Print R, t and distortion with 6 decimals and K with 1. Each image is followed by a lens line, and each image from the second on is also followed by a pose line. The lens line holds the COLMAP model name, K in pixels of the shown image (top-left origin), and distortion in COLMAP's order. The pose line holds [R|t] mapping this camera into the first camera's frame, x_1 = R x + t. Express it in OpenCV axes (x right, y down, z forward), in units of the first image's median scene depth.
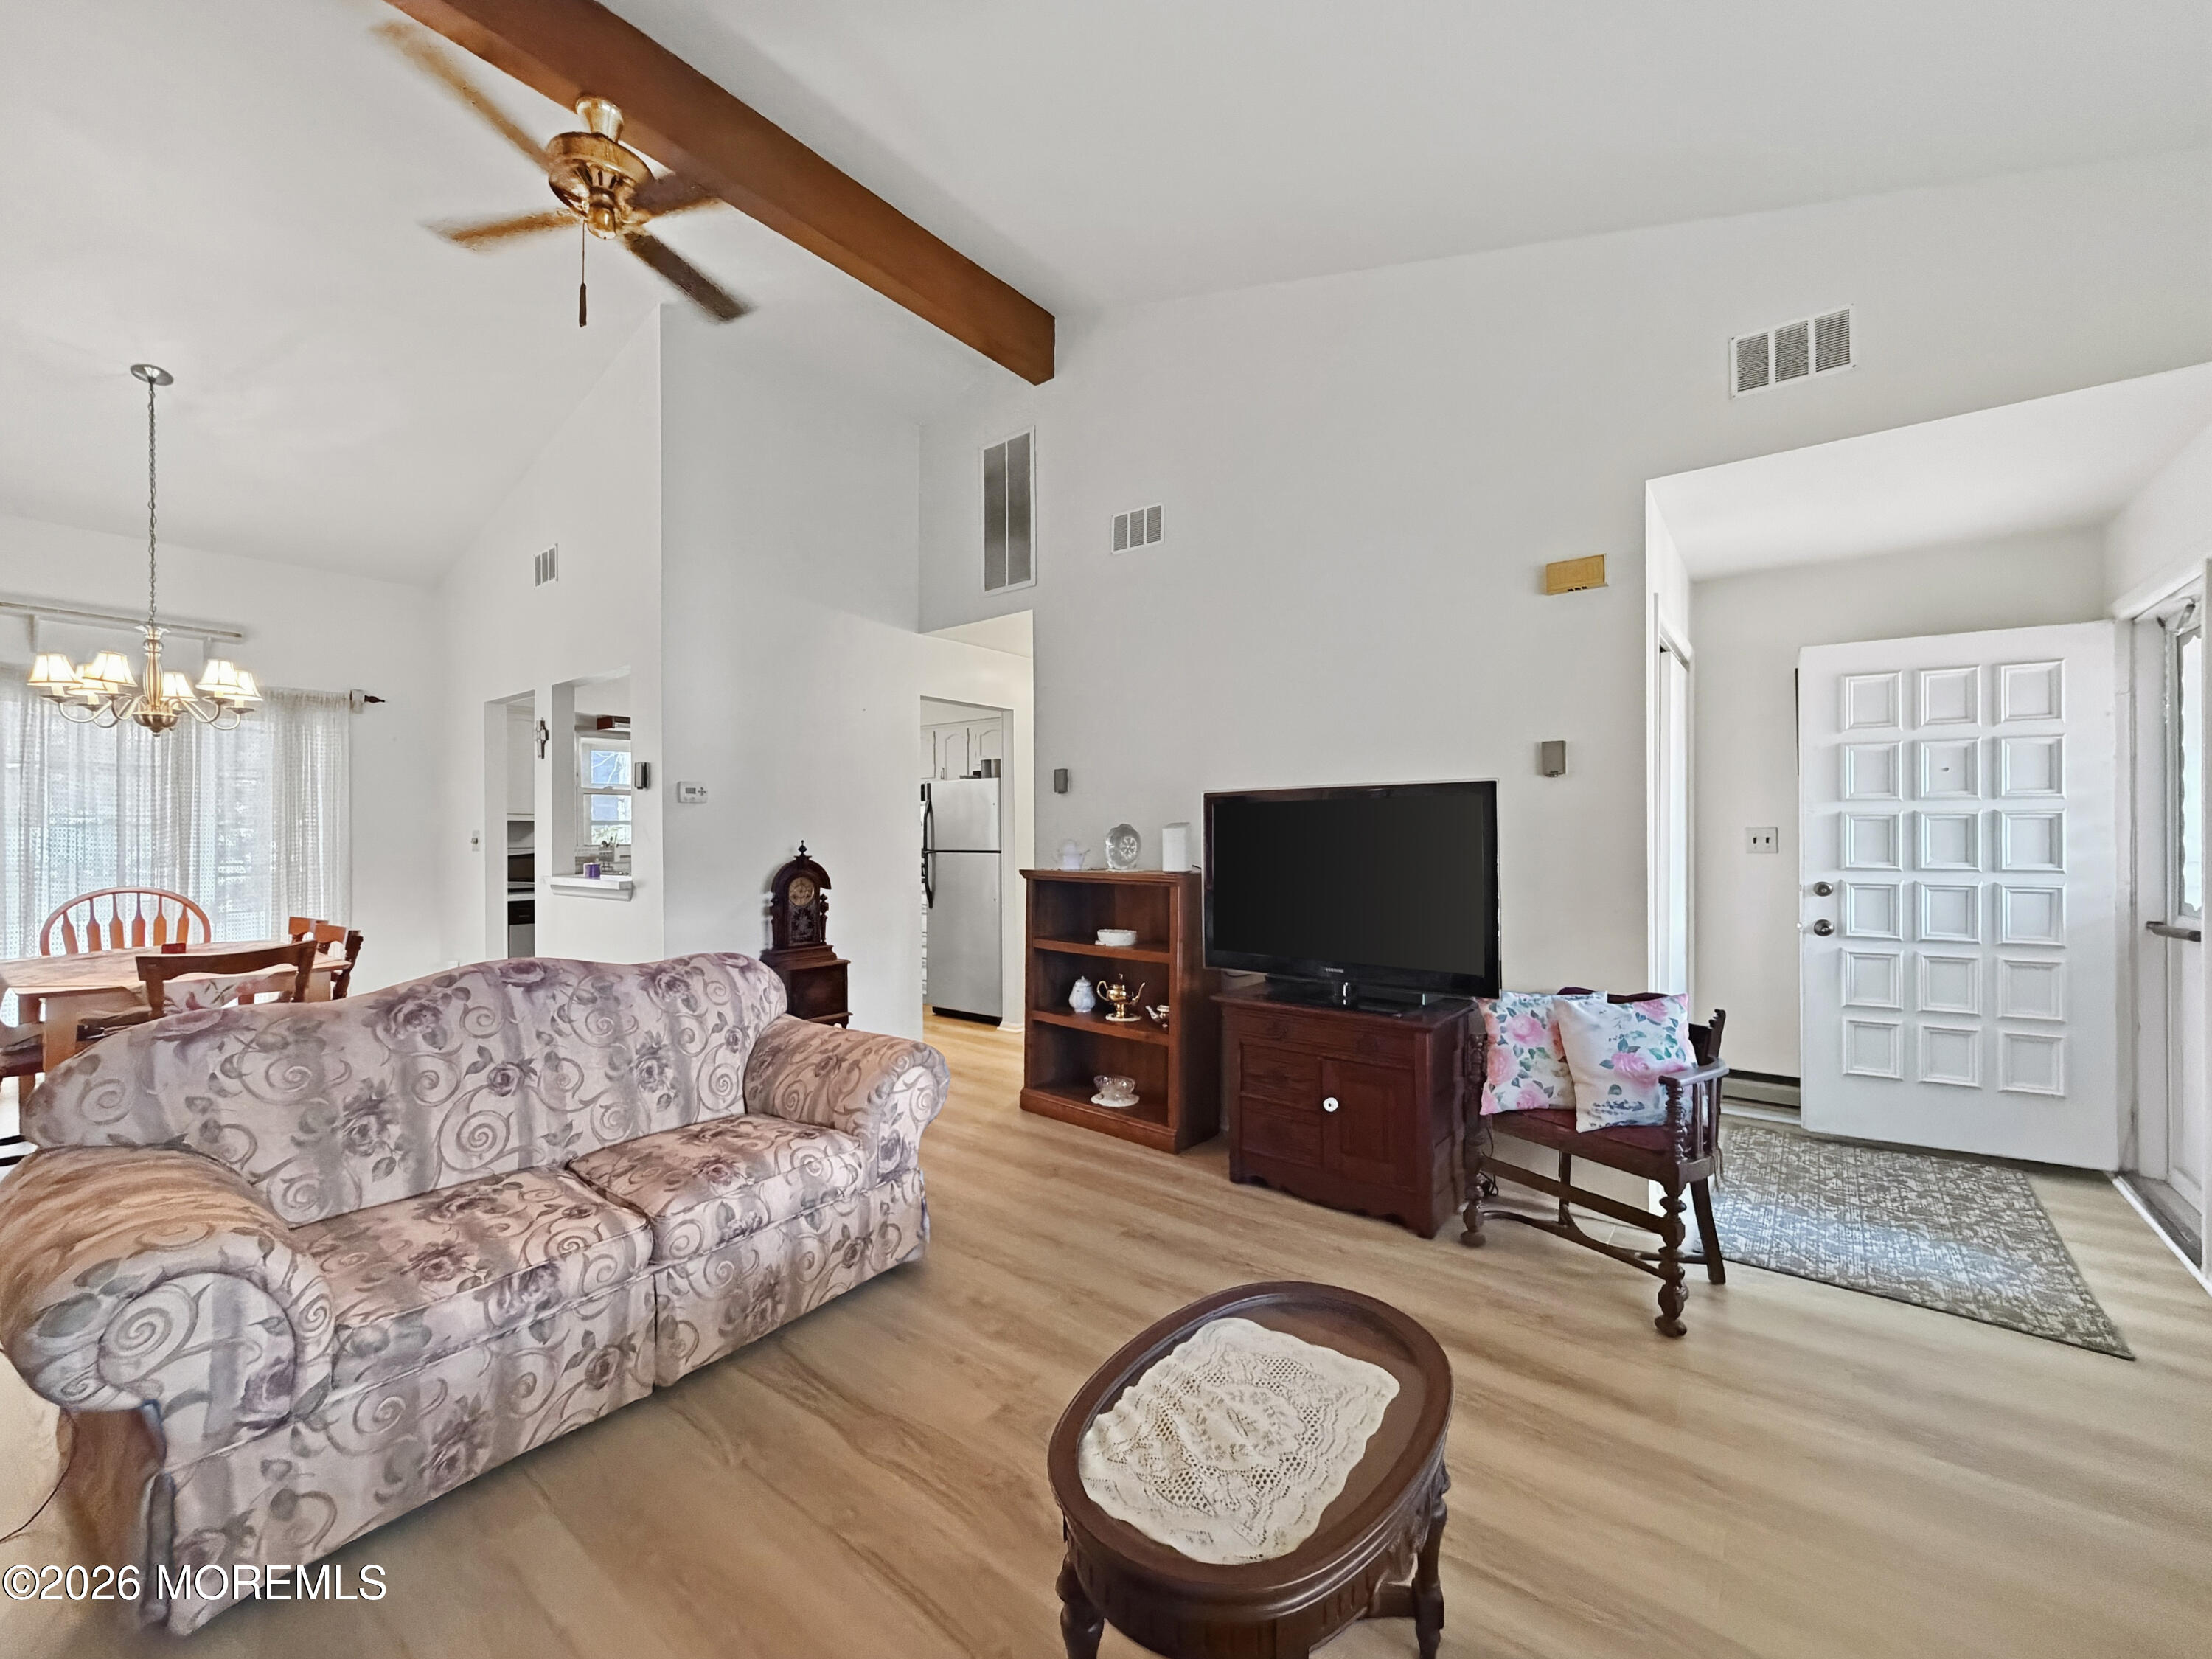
lens RADIAL K [[885.6, 0, 1106.3], [0, 885.6, 834.7], [0, 0, 1]] dist [0.001548, -0.000093]
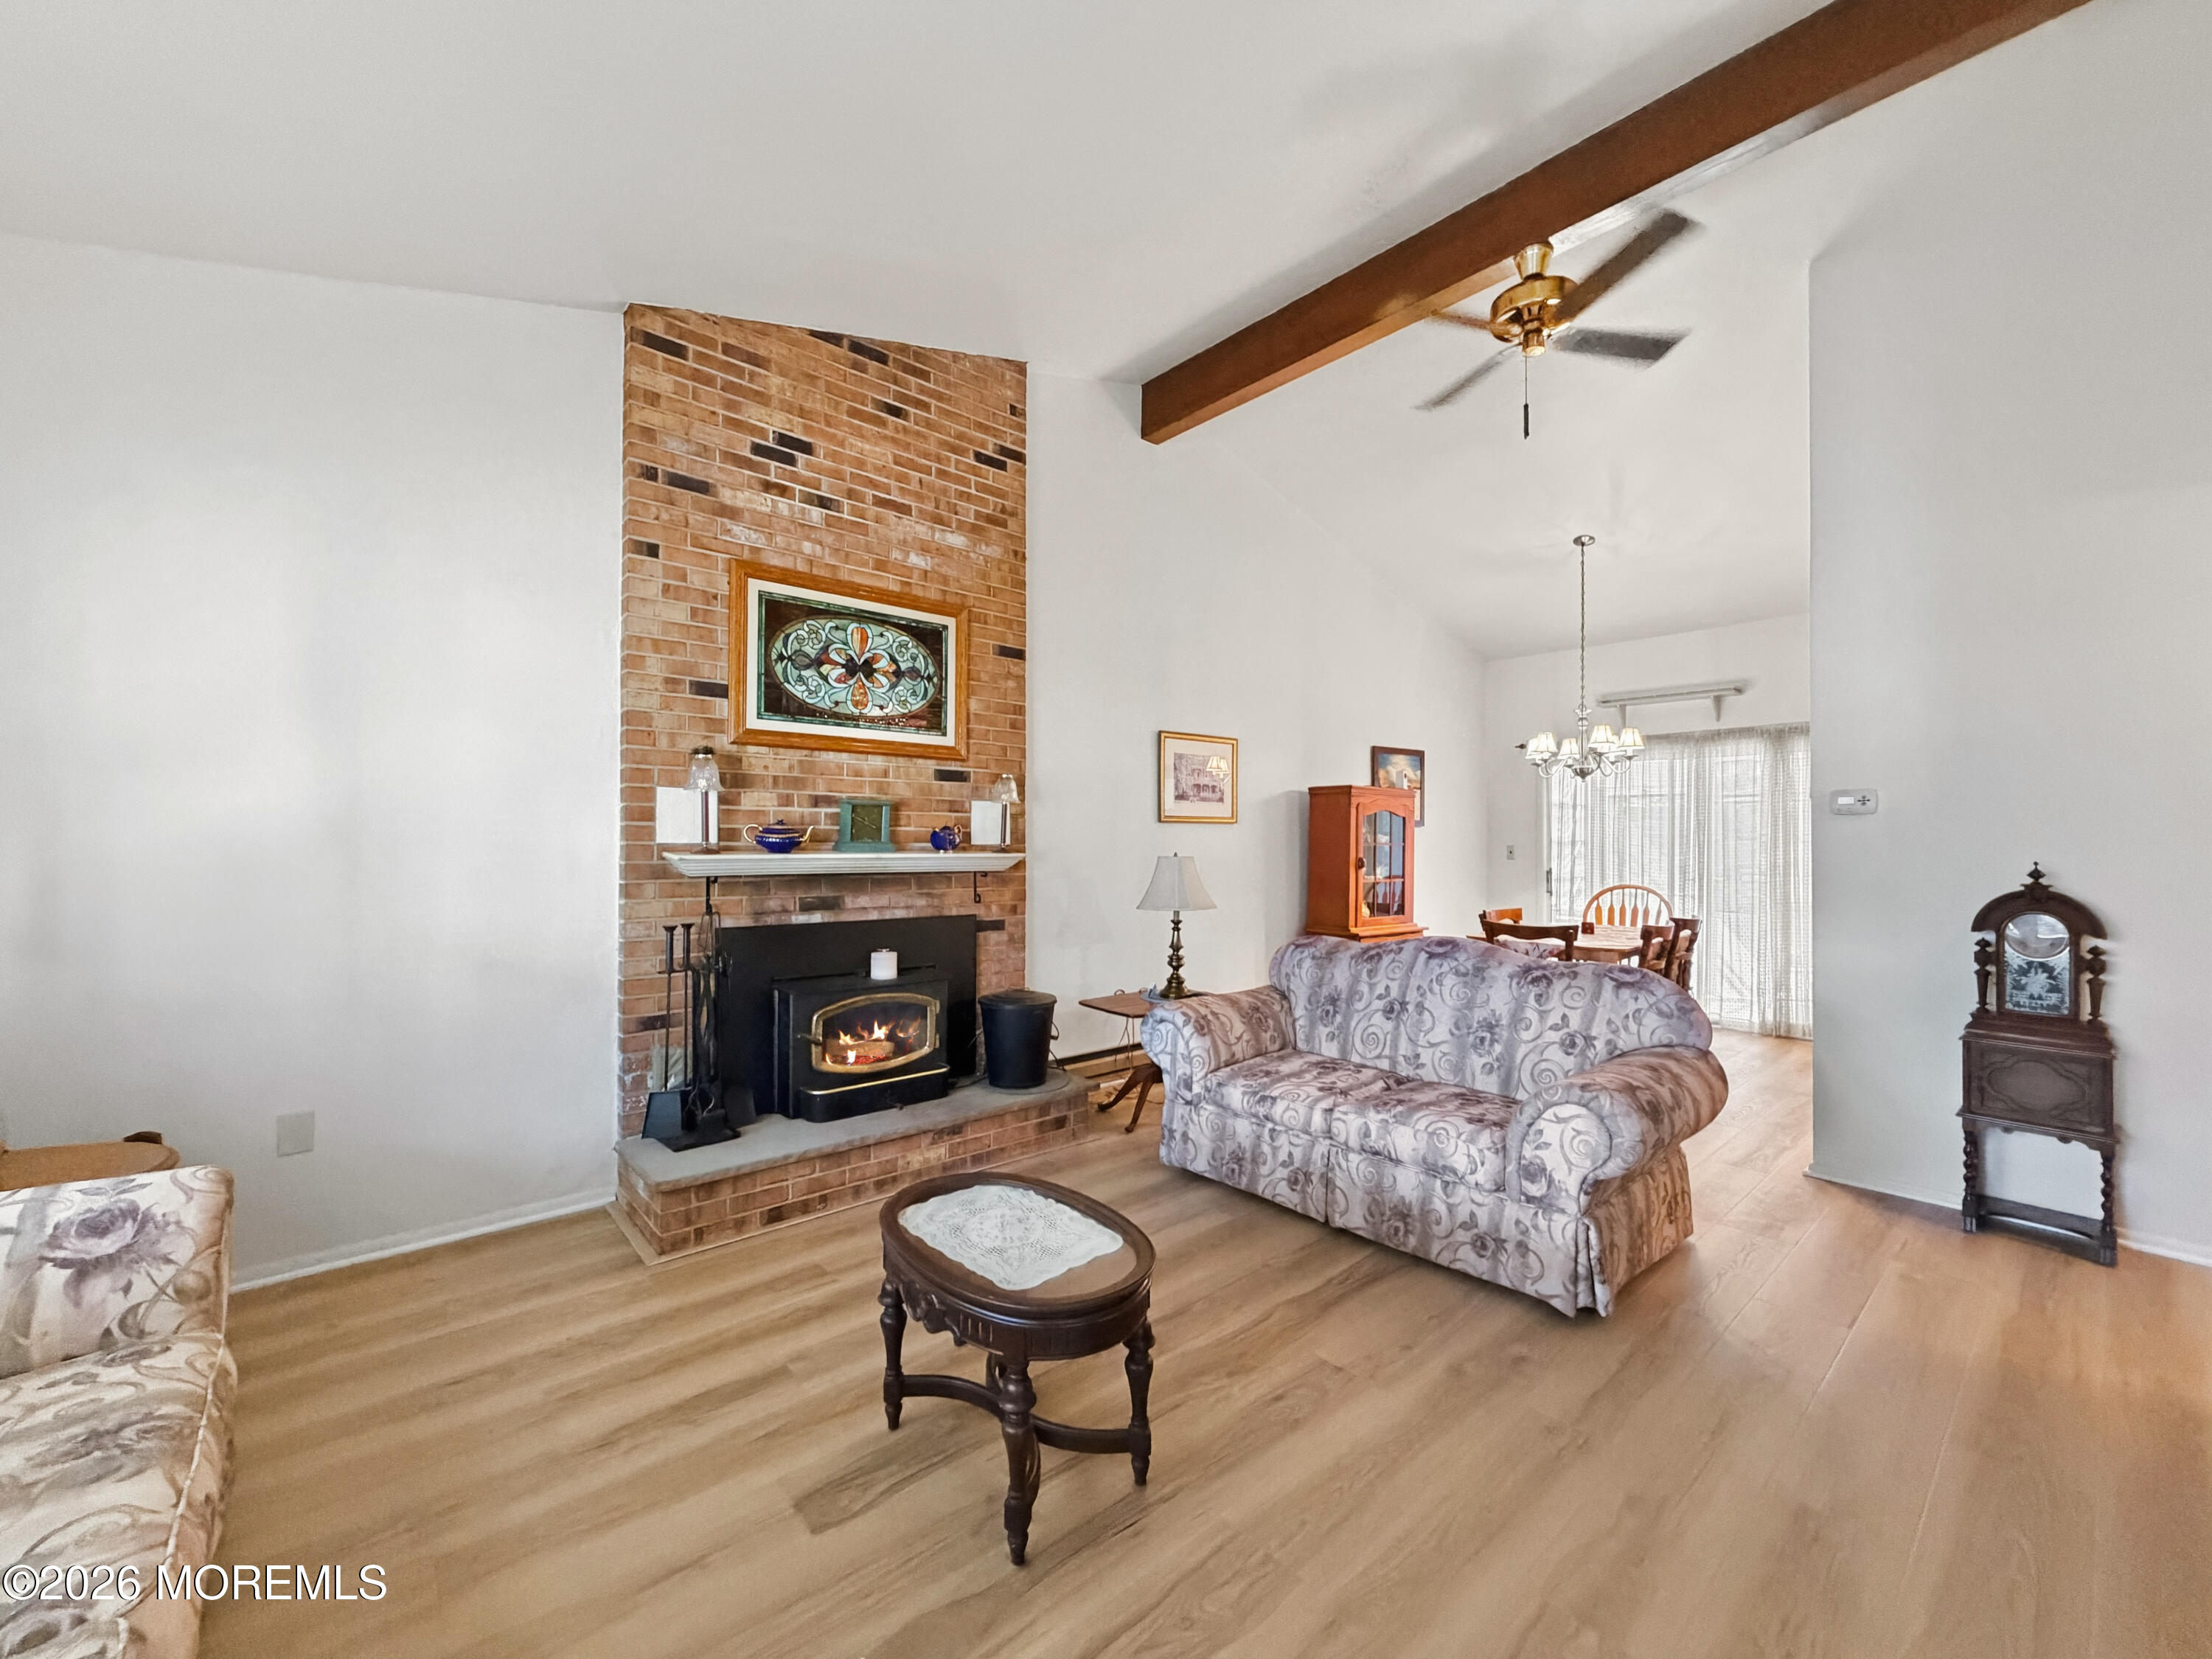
lens RADIAL K [[885.6, 0, 1106.3], [0, 885.6, 834.7], [0, 0, 1]] dist [0.001548, -0.000093]
pose [[-0.188235, -0.010452, -0.982068, 0.780059], [-0.009581, 0.999915, -0.008805, -0.003598], [0.982077, 0.007752, -0.188319, 0.697842]]
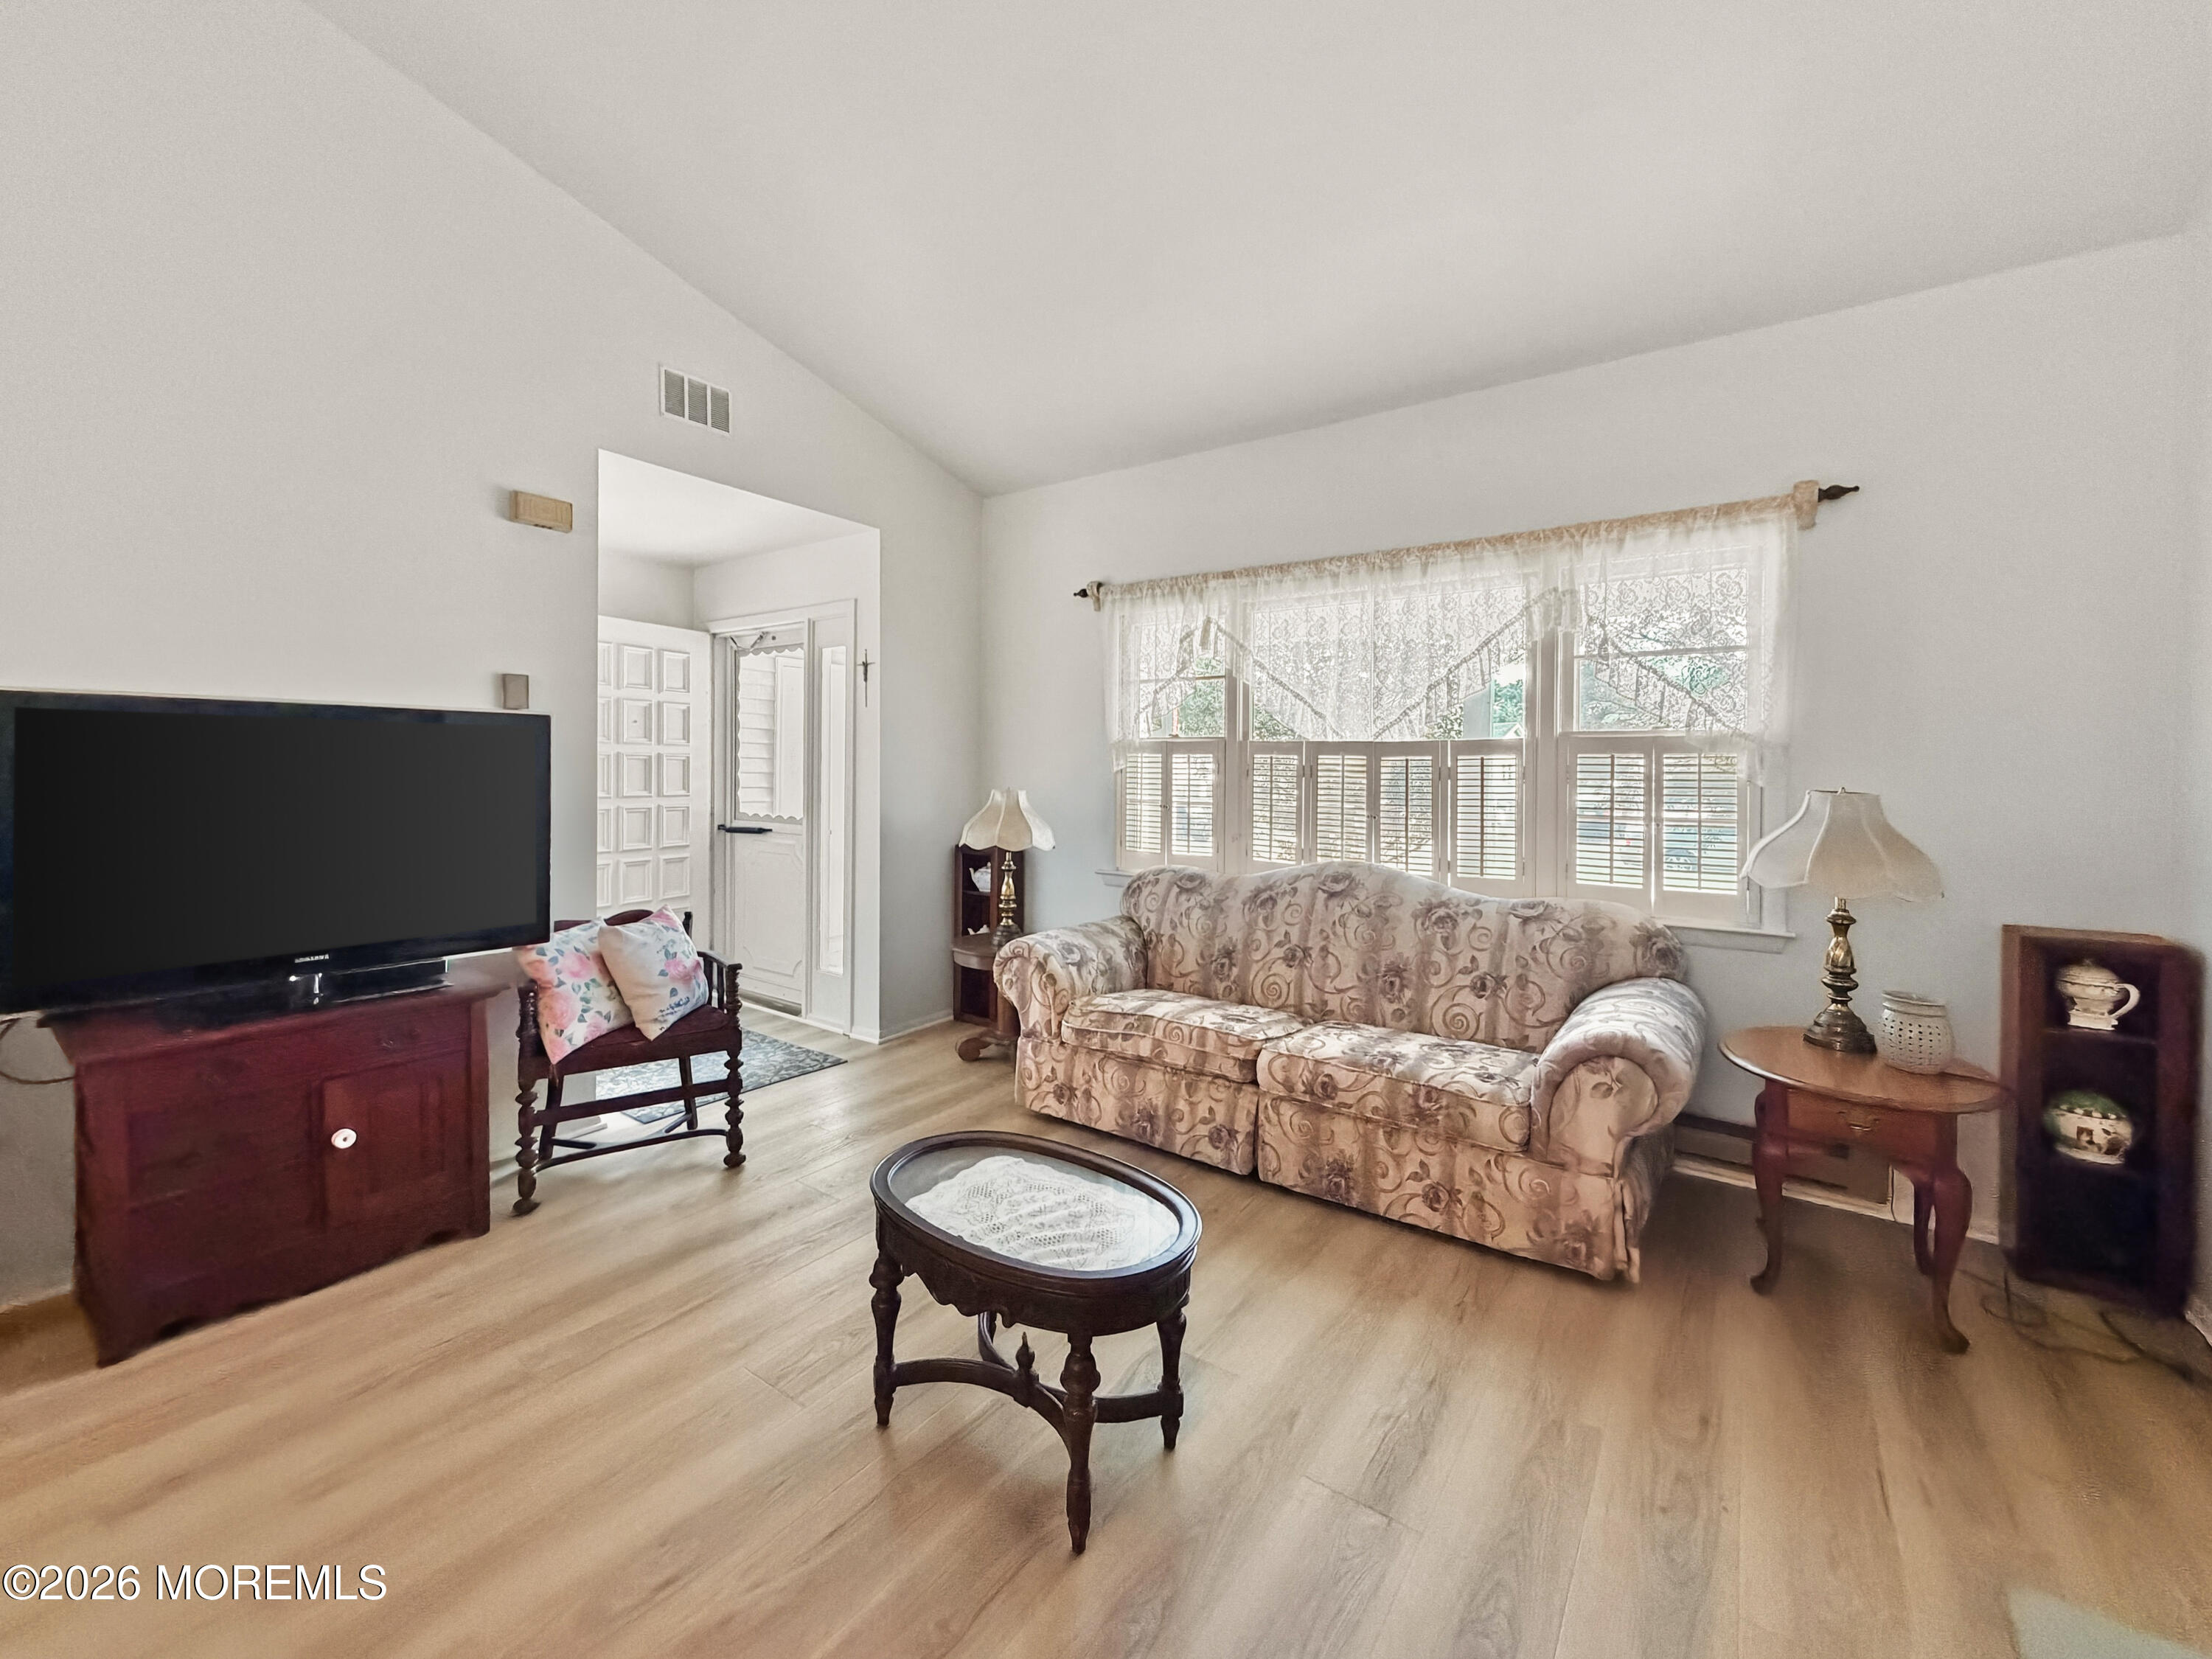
lens RADIAL K [[913.3, 0, 1082.9], [0, 913.3, 771.0], [0, 0, 1]] dist [-0.000350, 0.000210]
pose [[-0.023414, -0.000856, 0.999725, -0.594608], [-0.007163, 0.999974, 0.000689, -0.005929], [-0.999700, -0.007145, -0.023420, 0.466005]]
